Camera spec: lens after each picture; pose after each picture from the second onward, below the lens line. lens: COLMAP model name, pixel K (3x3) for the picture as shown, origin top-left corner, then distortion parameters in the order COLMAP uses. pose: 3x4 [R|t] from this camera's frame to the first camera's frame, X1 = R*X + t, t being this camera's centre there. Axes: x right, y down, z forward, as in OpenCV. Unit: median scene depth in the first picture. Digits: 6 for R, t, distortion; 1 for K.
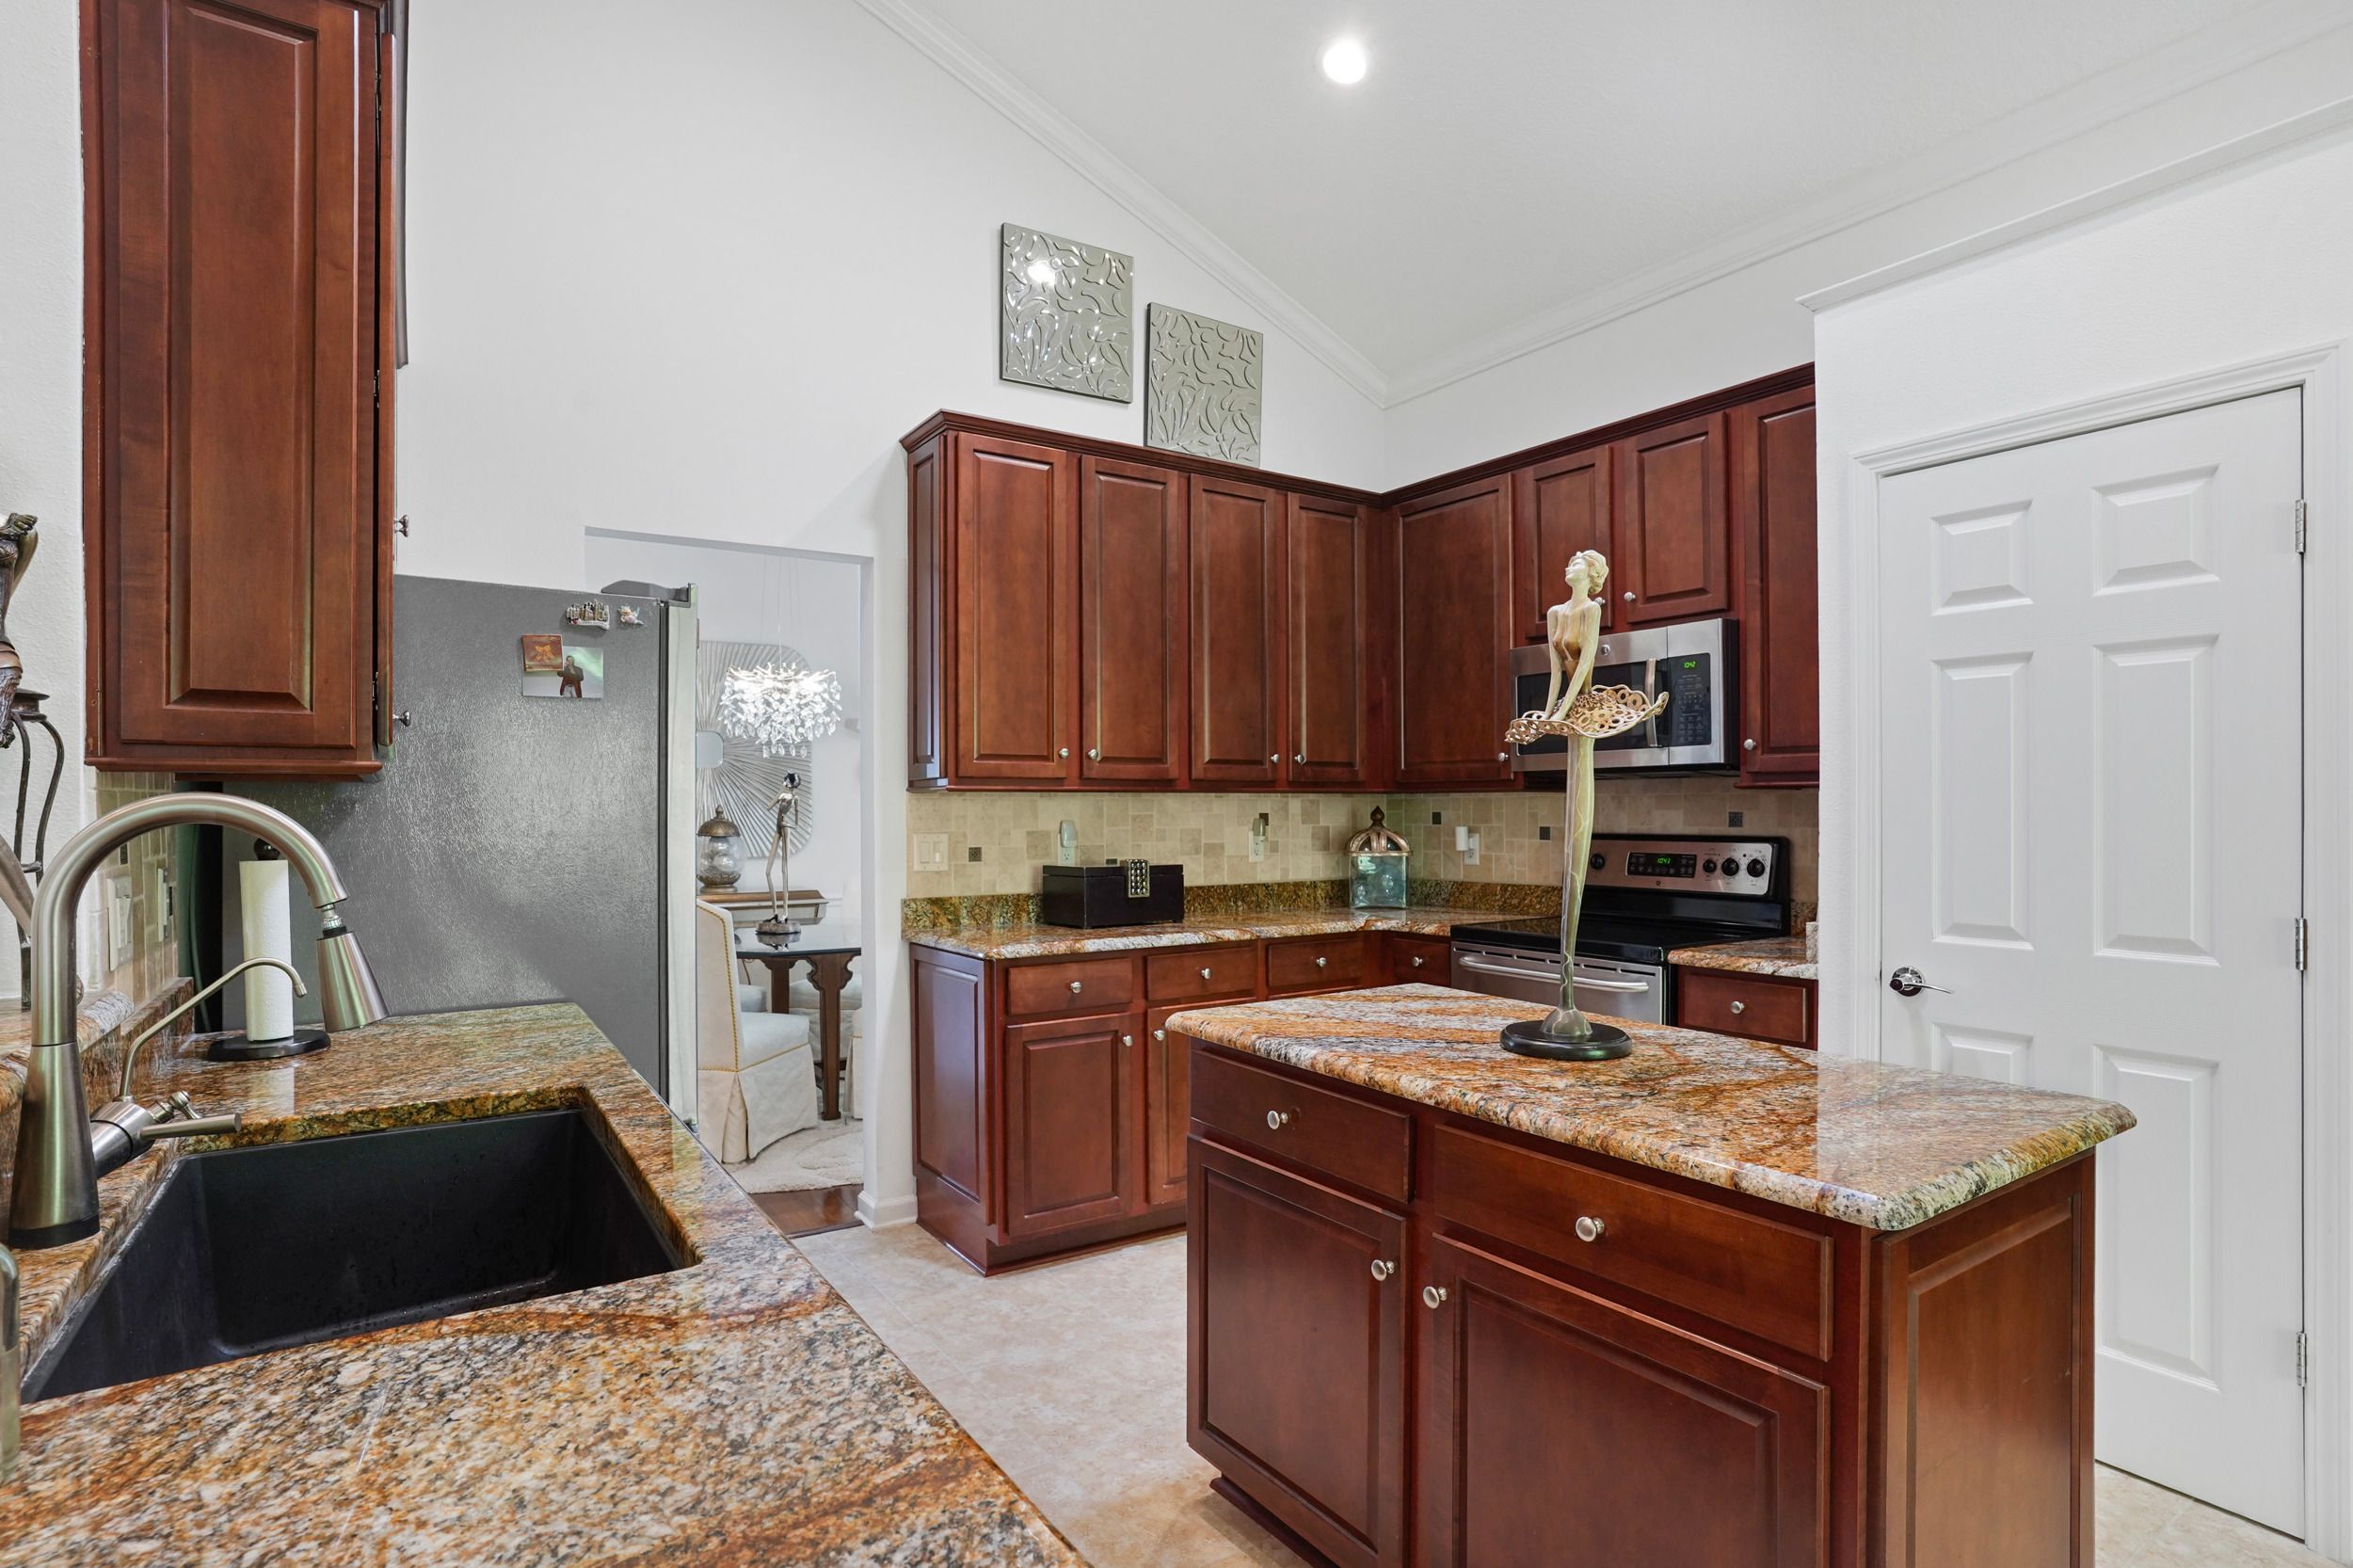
lens RADIAL K [[1191.4, 0, 1135.1], [0, 1191.4, 822.5], [0, 0, 1]] dist [-0.077637, 0.035105]
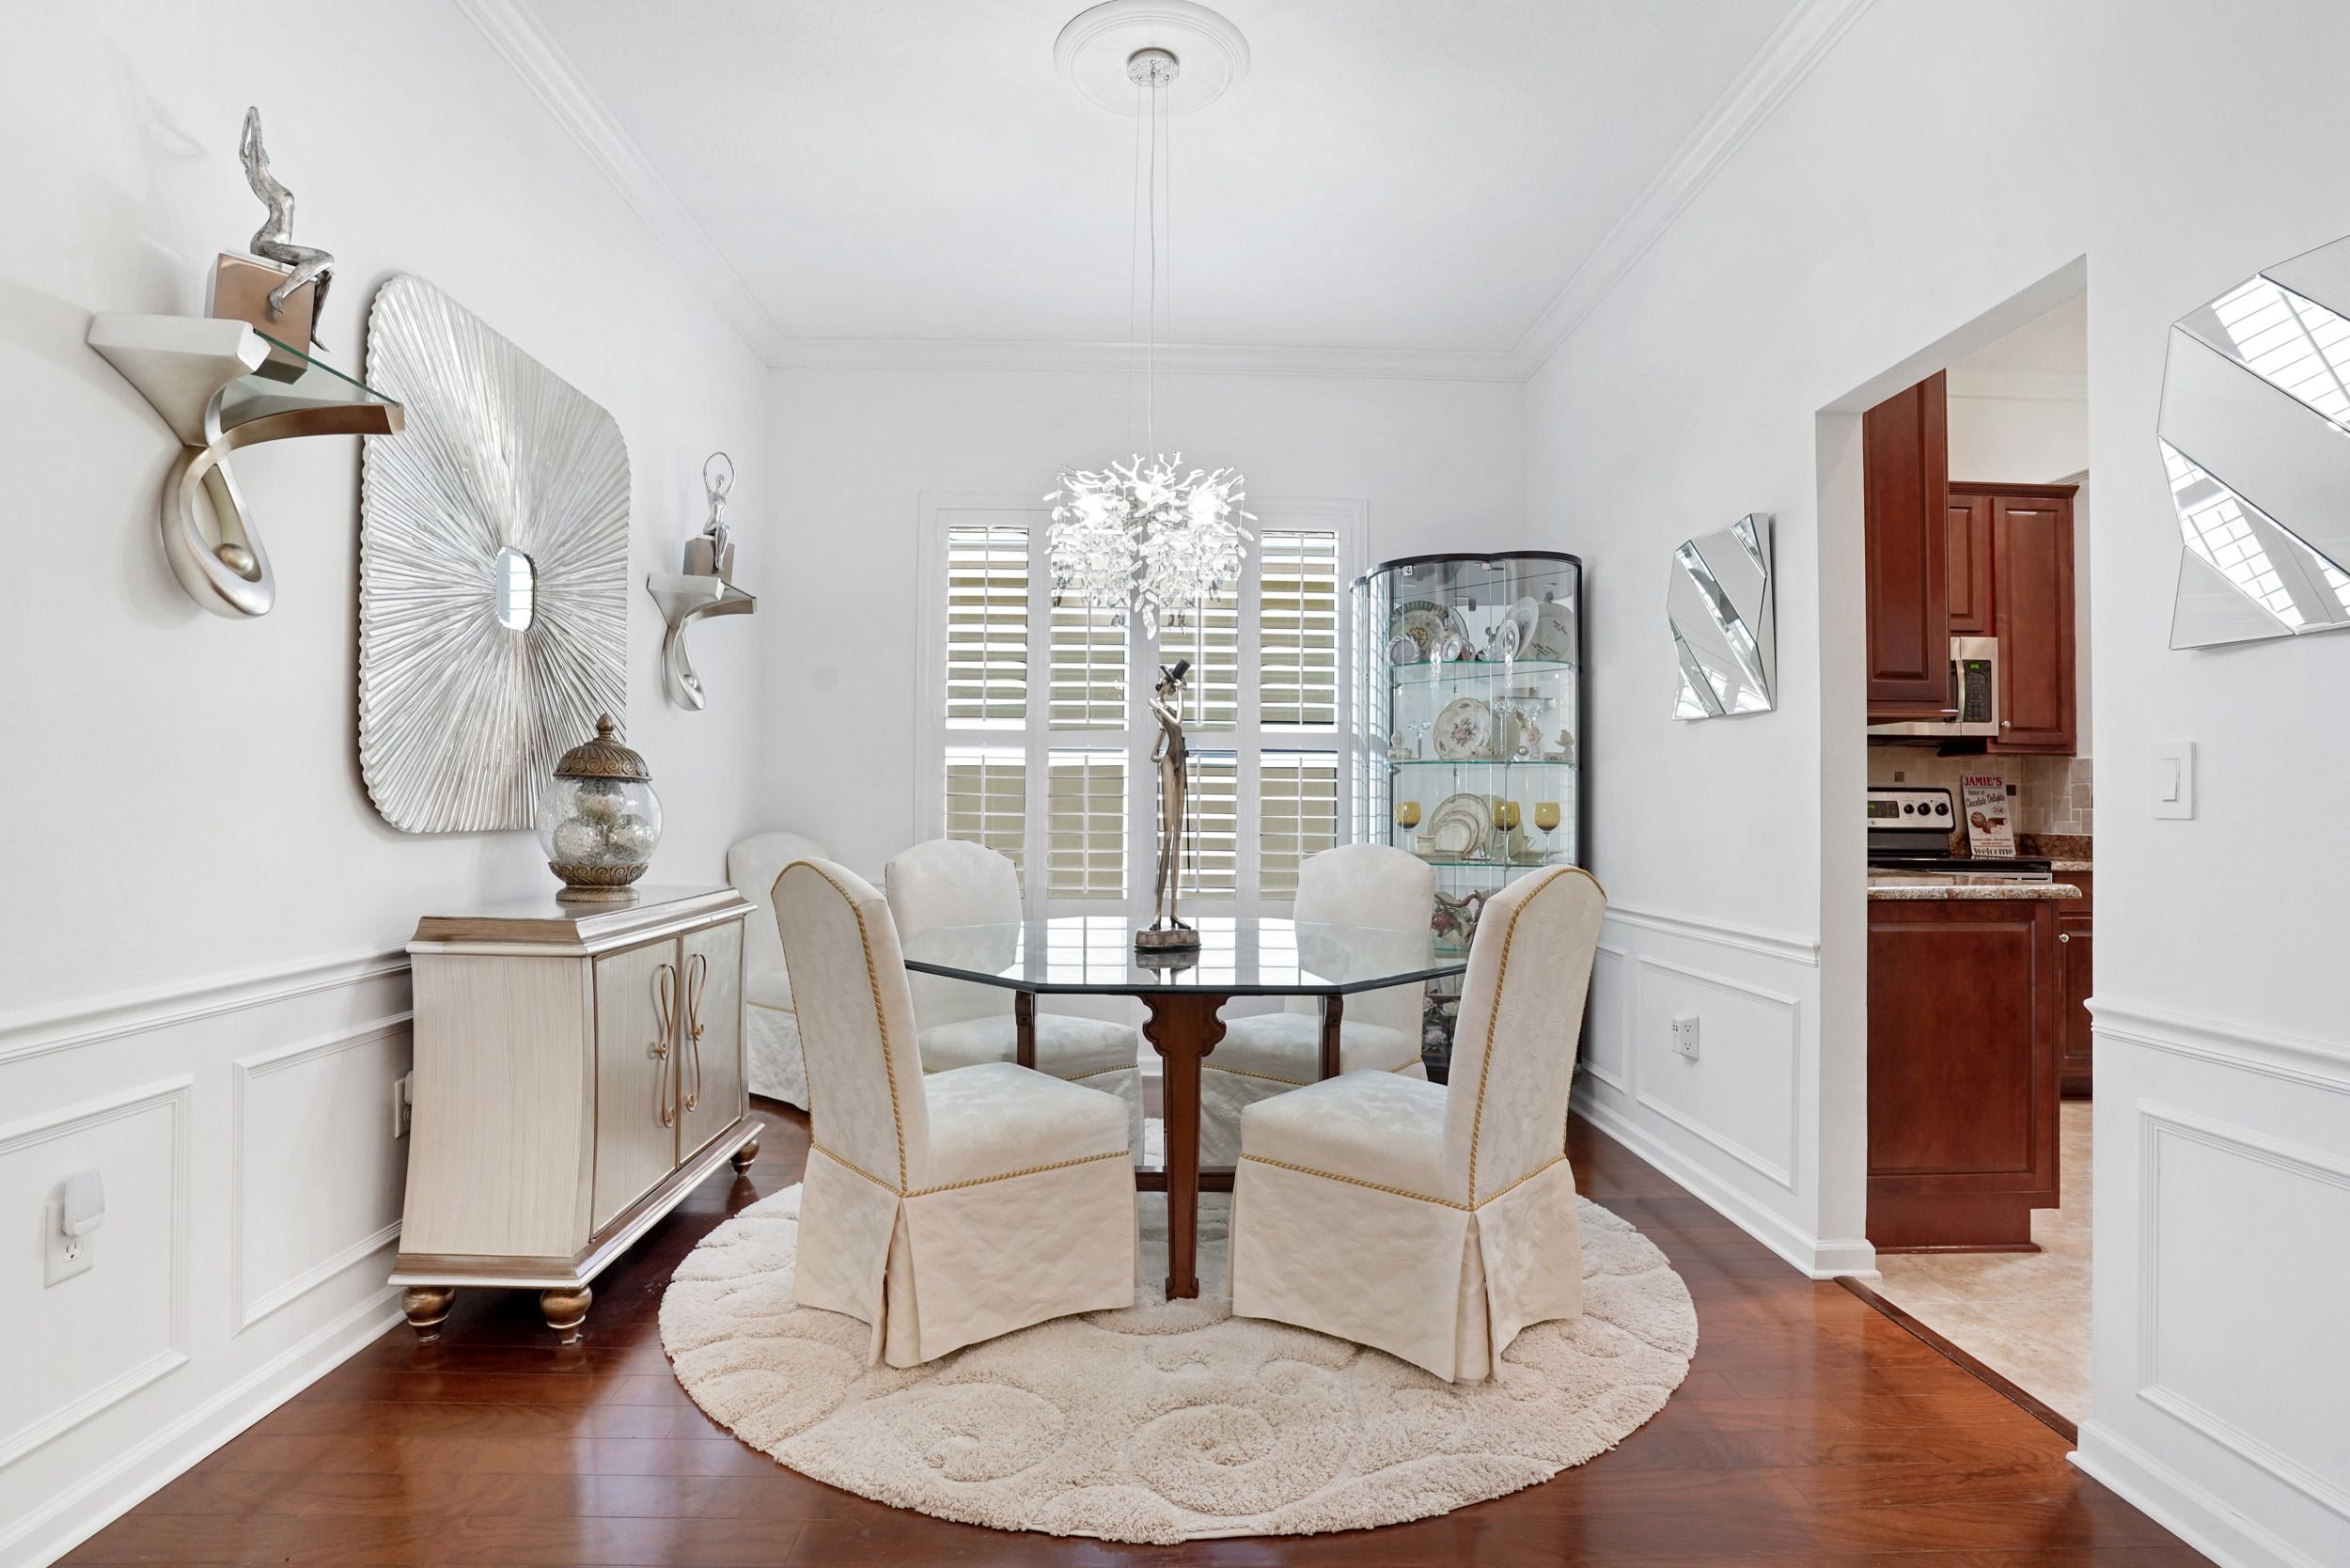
lens RADIAL K [[1177.5, 0, 1172.6], [0, 1177.5, 795.2], [0, 0, 1]] dist [-0.076368, 0.033920]
pose [[0.513857, 0.014939, 0.857746, -1.070622], [-0.003788, 0.999878, -0.015146, 0.041674], [-0.857868, 0.004534, 0.513851, 0.977639]]
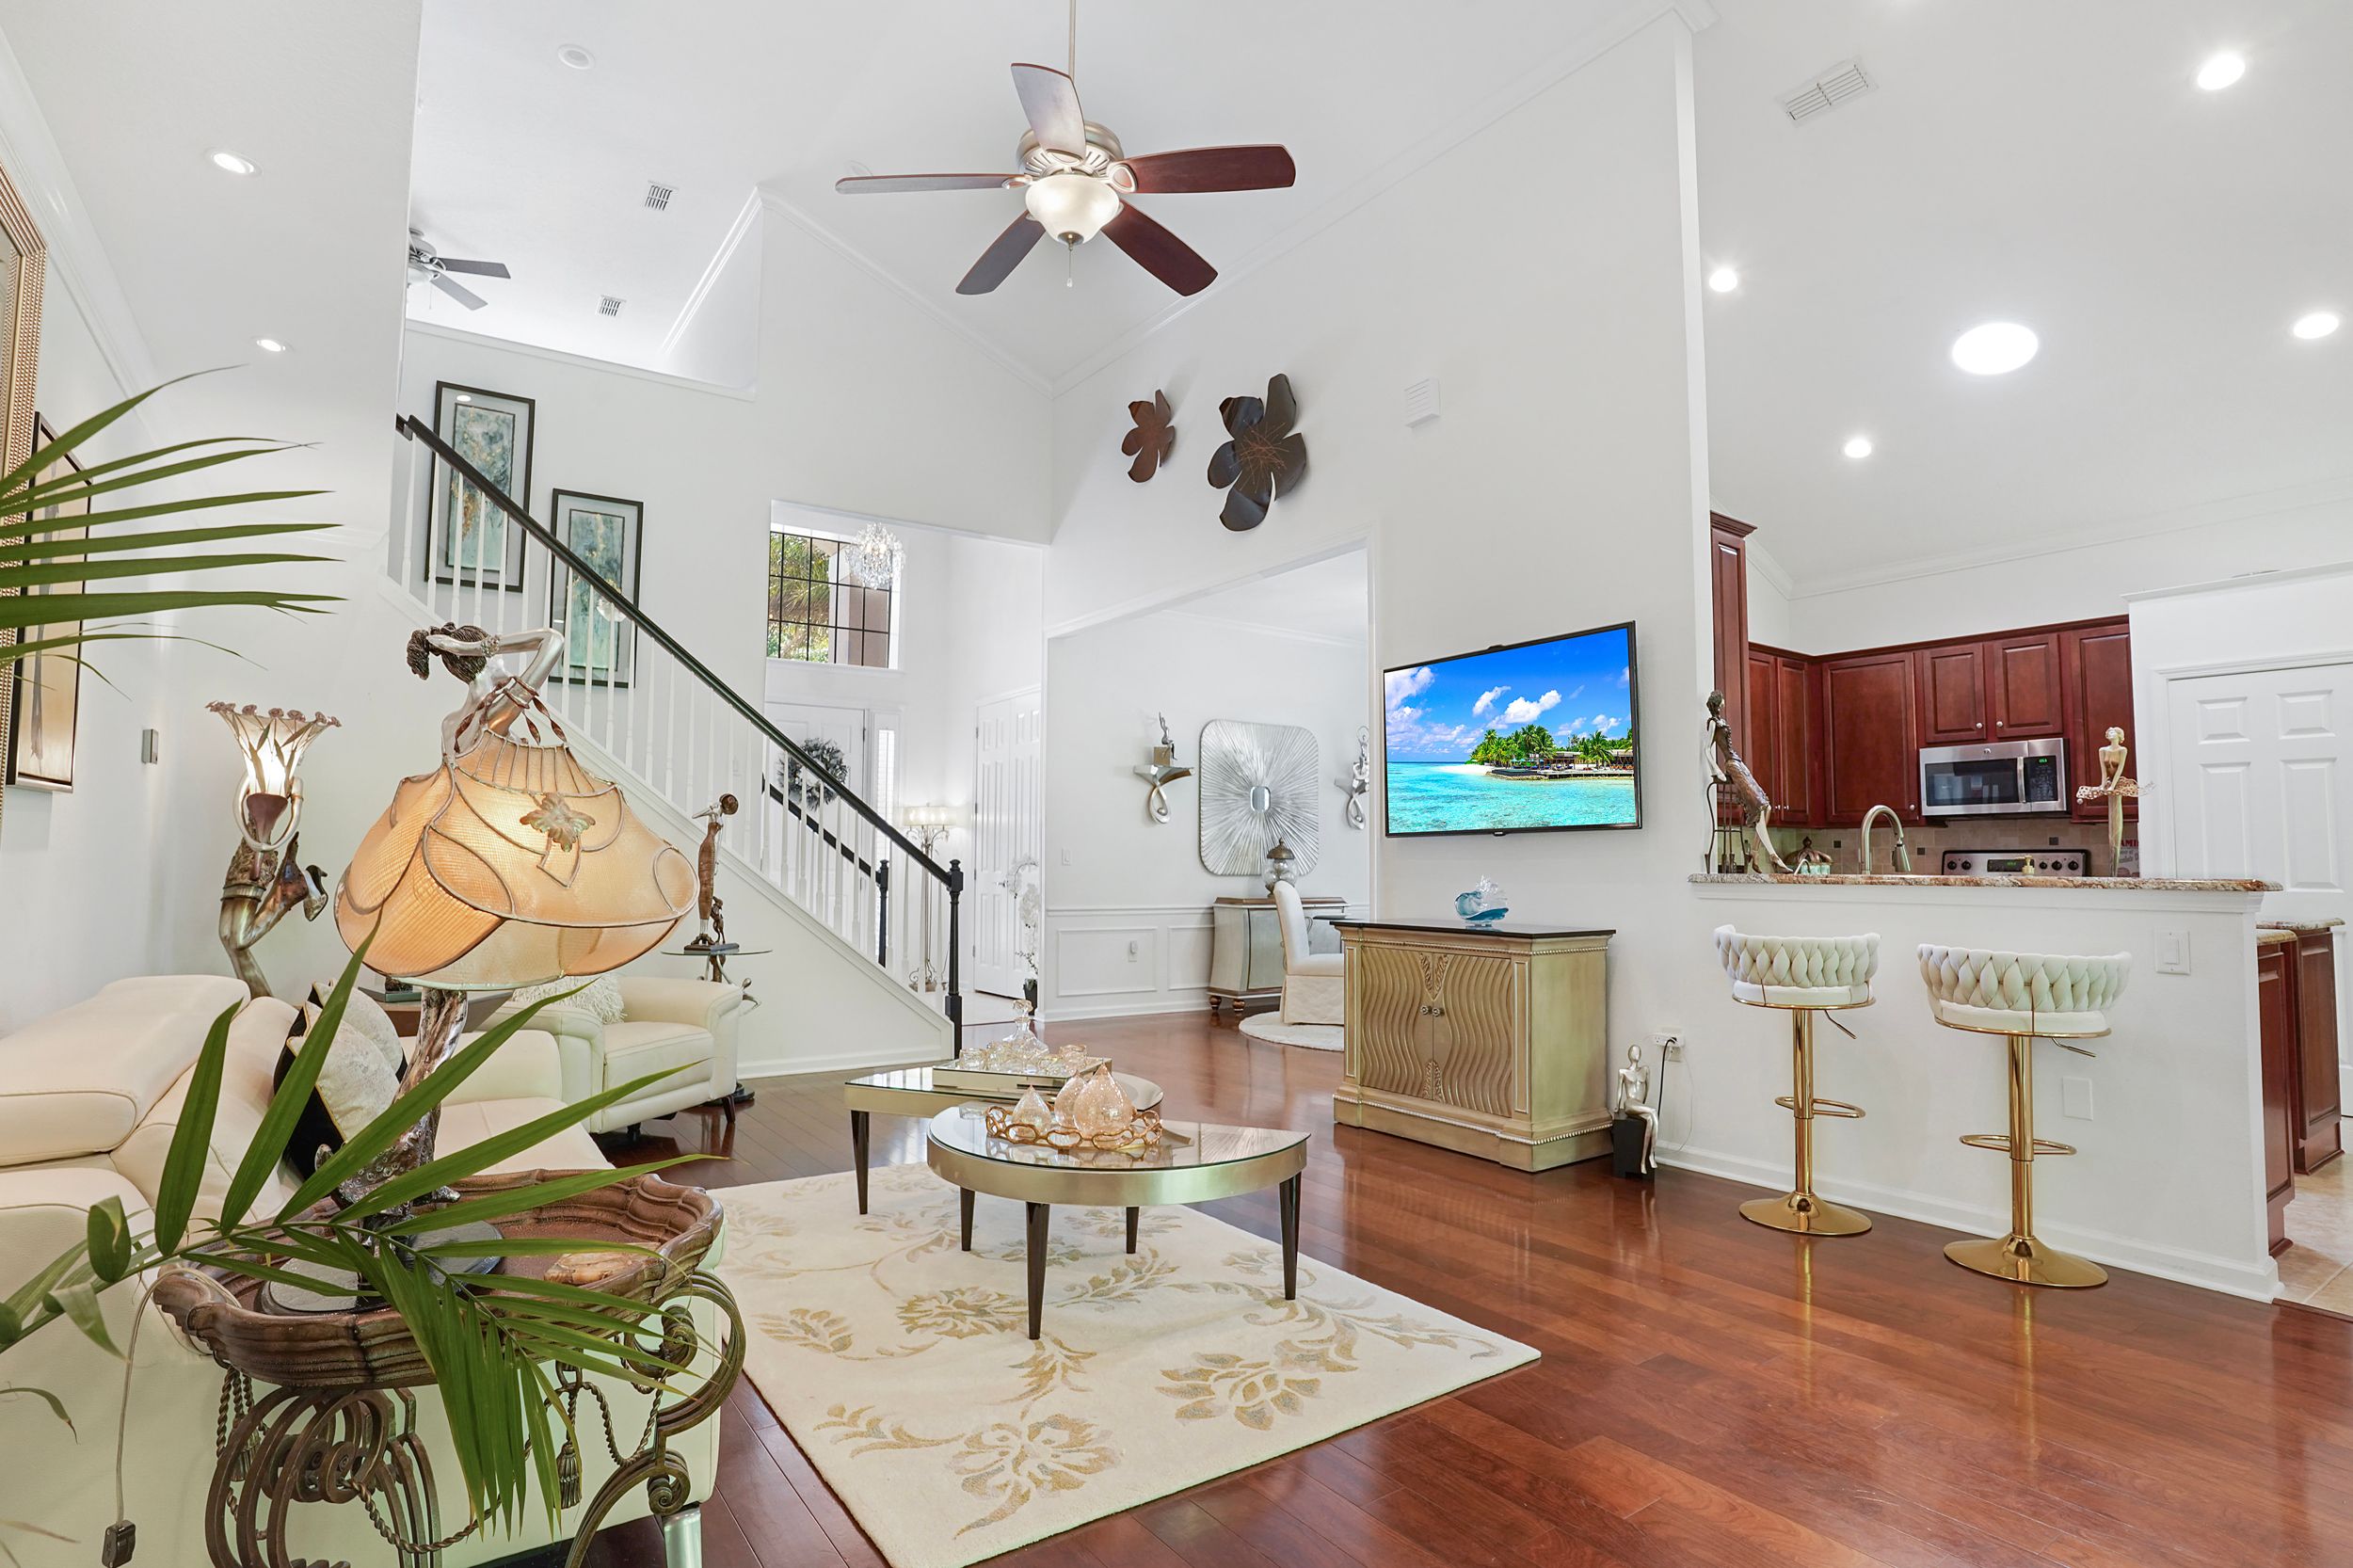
lens RADIAL K [[1178.9, 0, 1174.1], [0, 1178.9, 795.2], [0, 0, 1]] dist [-0.076368, 0.033920]
pose [[0.999225, 0.013090, 0.037131, -0.915405], [-0.010451, 0.997463, -0.070413, 0.063448], [-0.037958, 0.069970, 0.996827, -0.737086]]
